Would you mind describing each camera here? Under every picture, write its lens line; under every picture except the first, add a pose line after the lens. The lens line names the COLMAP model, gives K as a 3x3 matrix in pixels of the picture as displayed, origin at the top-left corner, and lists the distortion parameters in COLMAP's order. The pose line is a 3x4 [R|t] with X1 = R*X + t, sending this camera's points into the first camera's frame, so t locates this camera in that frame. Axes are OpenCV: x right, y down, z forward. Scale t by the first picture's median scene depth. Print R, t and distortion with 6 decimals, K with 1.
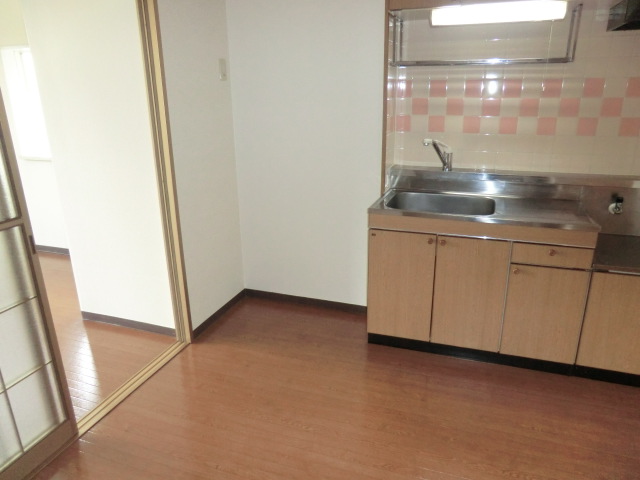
lens RADIAL K [[459.9, 0, 320.0], [0, 459.9, 240.0], [0, 0, 1]] dist [-0.116408, 0.124220]
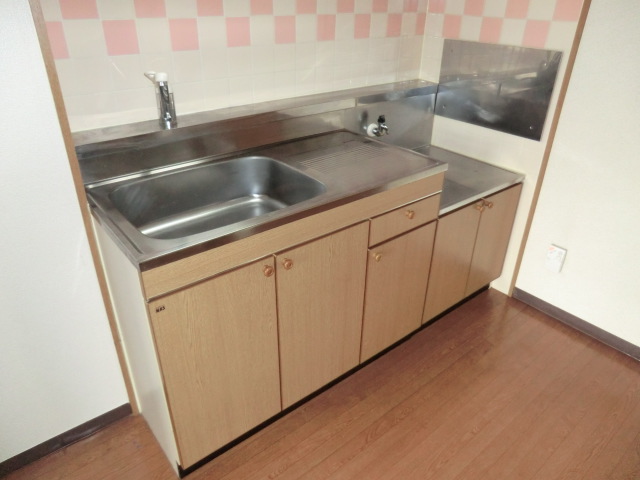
lens RADIAL K [[459.9, 0, 320.0], [0, 459.9, 240.0], [0, 0, 1]] dist [-0.116408, 0.124220]
pose [[0.512971, -0.394645, 0.762310, -0.110559], [0.244332, 0.918446, 0.311062, -0.169995], [-0.822899, 0.026691, 0.567560, 0.614712]]
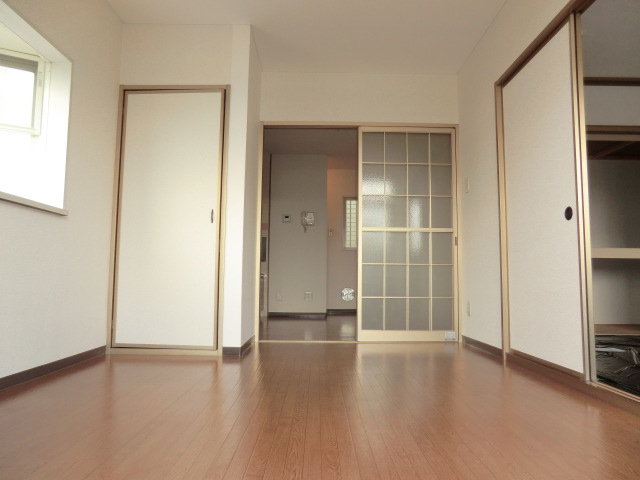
lens RADIAL K [[459.9, 0, 320.0], [0, 459.9, 240.0], [0, 0, 1]] dist [-0.116408, 0.124220]
pose [[-0.340156, 0.090953, 0.935960, -1.944750], [0.293685, 0.955802, 0.013853, -0.054366], [-0.893333, 0.279589, -0.351833, 1.382961]]
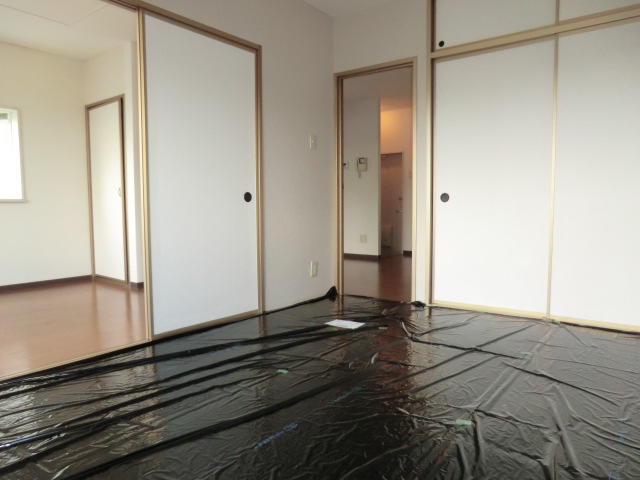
lens RADIAL K [[459.9, 0, 320.0], [0, 459.9, 240.0], [0, 0, 1]] dist [-0.116408, 0.124220]
pose [[0.302794, -0.059509, 0.951196, -2.155176], [0.301345, 0.952823, -0.036316, 0.310612], [-0.904161, 0.297635, 0.306442, -0.067992]]
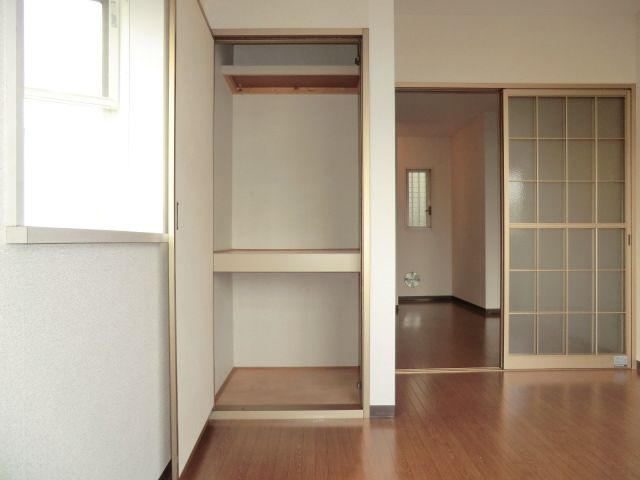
lens RADIAL K [[459.9, 0, 320.0], [0, 459.9, 240.0], [0, 0, 1]] dist [-0.116408, 0.124220]
pose [[-0.336553, 0.016765, 0.941515, -1.466973], [0.305390, 0.947745, 0.092288, -0.257319], [-0.890769, 0.318589, -0.324086, 1.536918]]
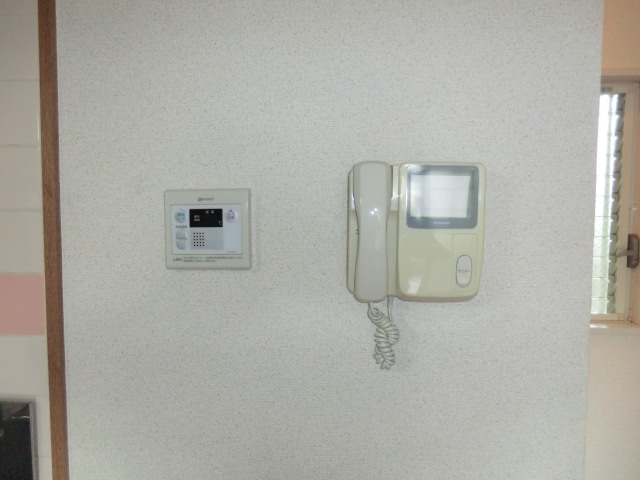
lens RADIAL K [[459.9, 0, 320.0], [0, 459.9, 240.0], [0, 0, 1]] dist [-0.116408, 0.124220]
pose [[-0.254402, -0.039741, 0.966282, 0.420553], [0.304379, 0.945088, 0.119006, -0.207682], [-0.917951, 0.324391, -0.228336, 0.548799]]
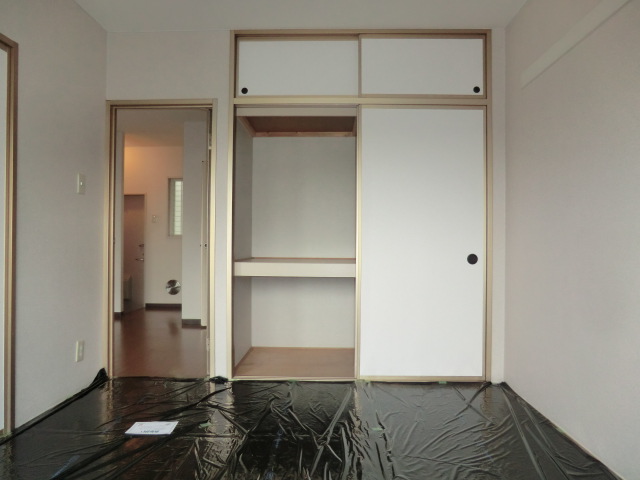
lens RADIAL K [[459.9, 0, 320.0], [0, 459.9, 240.0], [0, 0, 1]] dist [-0.116408, 0.124220]
pose [[-0.315661, 0.018979, 0.948682, -1.972435], [0.297307, 0.951434, 0.079891, 0.163833], [-0.901092, 0.307268, -0.305973, 0.166061]]
